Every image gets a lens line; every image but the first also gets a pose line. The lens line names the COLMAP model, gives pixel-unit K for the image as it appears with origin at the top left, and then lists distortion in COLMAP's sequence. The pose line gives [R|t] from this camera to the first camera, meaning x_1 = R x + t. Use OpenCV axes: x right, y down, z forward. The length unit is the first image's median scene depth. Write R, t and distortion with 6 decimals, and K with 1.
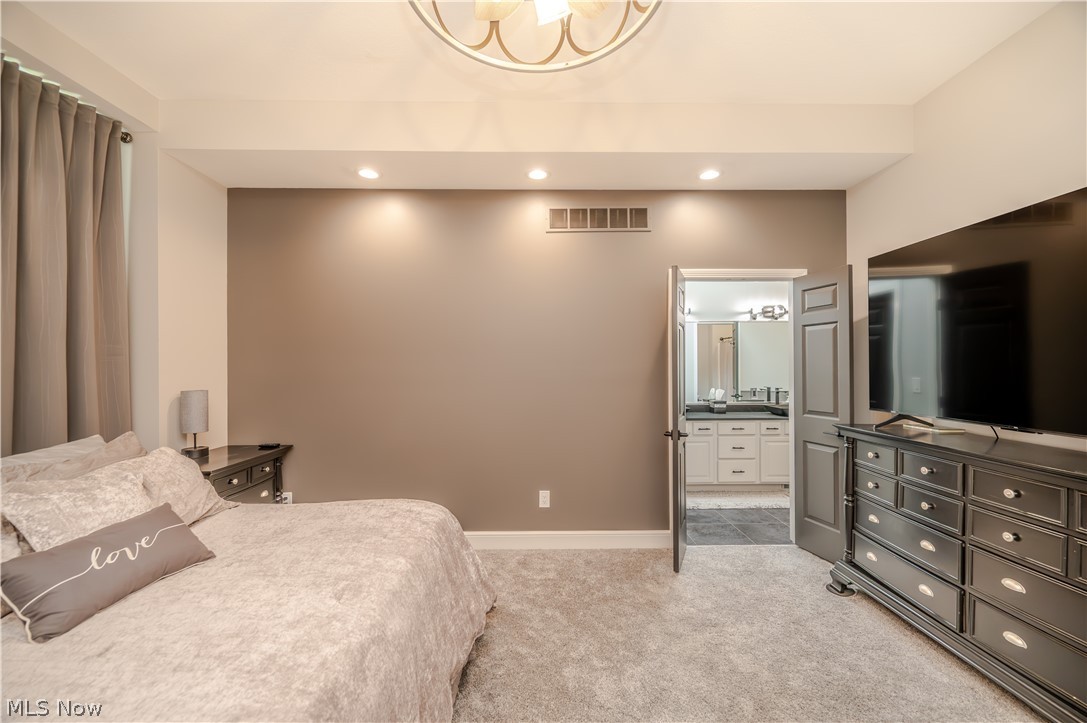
lens RADIAL K [[427.9, 0, 543.5], [0, 427.9, 361.5], [0, 0, 1]] dist [-0.000971, -0.000108]
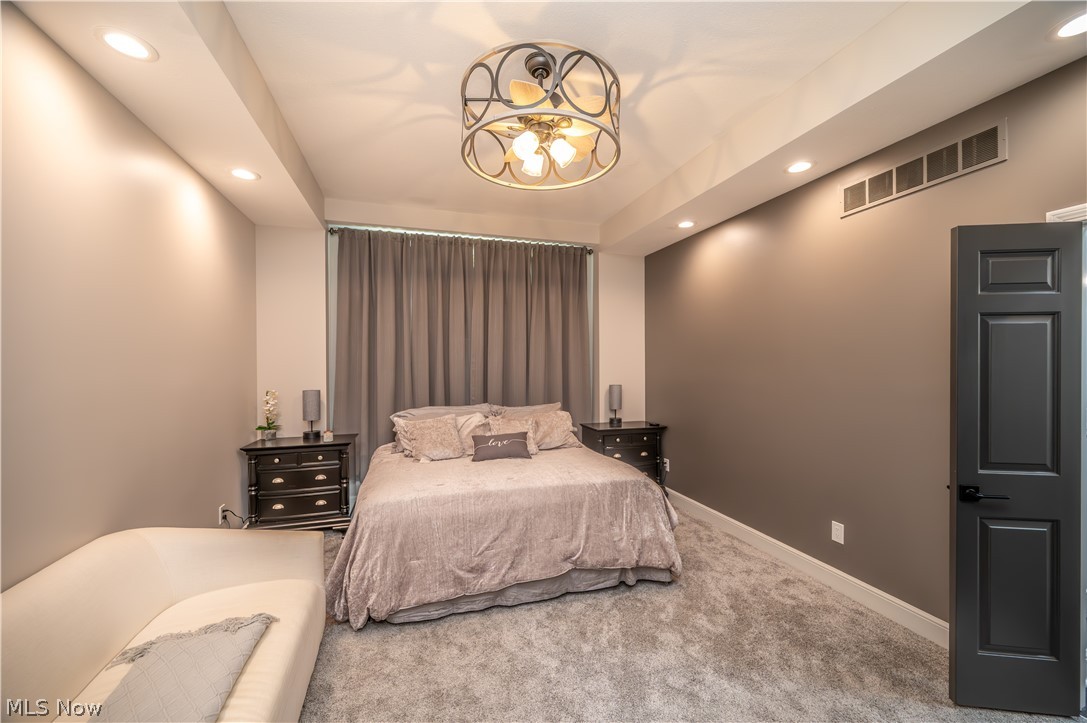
lens RADIAL K [[427.9, 0, 543.5], [0, 427.9, 361.5], [0, 0, 1]] dist [-0.000971, -0.000108]
pose [[0.283969, -0.002027, -0.958831, 0.648354], [0.012925, 0.999915, 0.001714, -0.028563], [0.958746, -0.012879, 0.283971, 0.195799]]
